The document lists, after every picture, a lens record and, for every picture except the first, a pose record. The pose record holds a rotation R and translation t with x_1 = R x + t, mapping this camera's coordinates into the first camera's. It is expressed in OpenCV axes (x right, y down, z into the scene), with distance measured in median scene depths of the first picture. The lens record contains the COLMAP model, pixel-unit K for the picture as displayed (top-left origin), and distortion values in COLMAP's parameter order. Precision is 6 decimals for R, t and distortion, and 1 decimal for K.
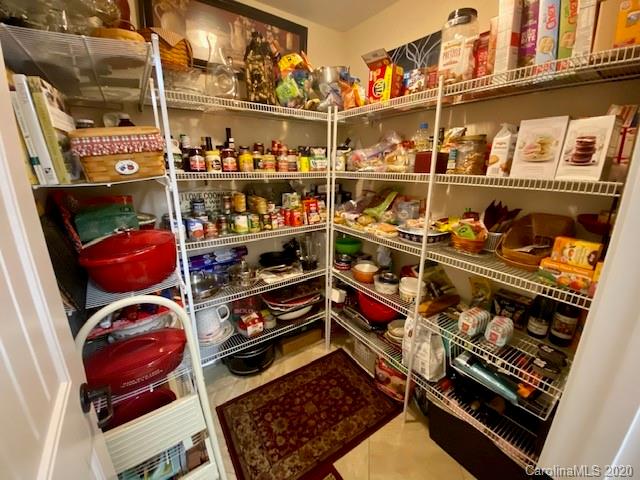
lens RADIAL K [[261.4, 0, 322.2], [0, 261.4, 239.0], [0, 0, 1]] dist [-0.020513, -0.005940]
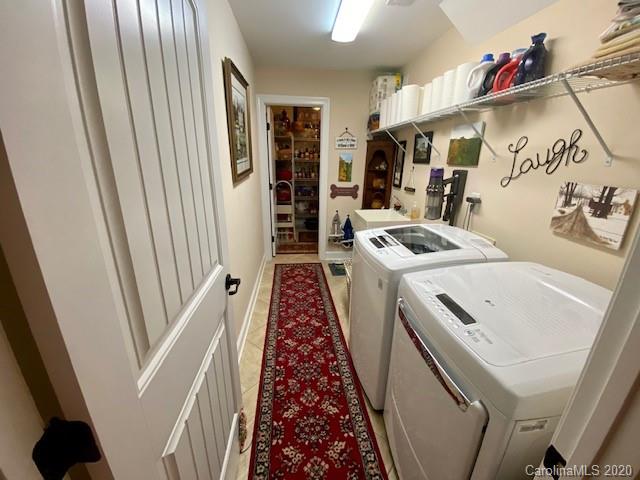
lens RADIAL K [[261.4, 0, 318.6], [0, 261.4, 240.2], [0, 0, 1]] dist [-0.020513, -0.005940]
pose [[0.870622, 0.160000, -0.465208, 1.645308], [-0.144855, 0.987086, 0.068399, 0.600031], [0.470144, 0.007838, 0.882555, -2.151528]]
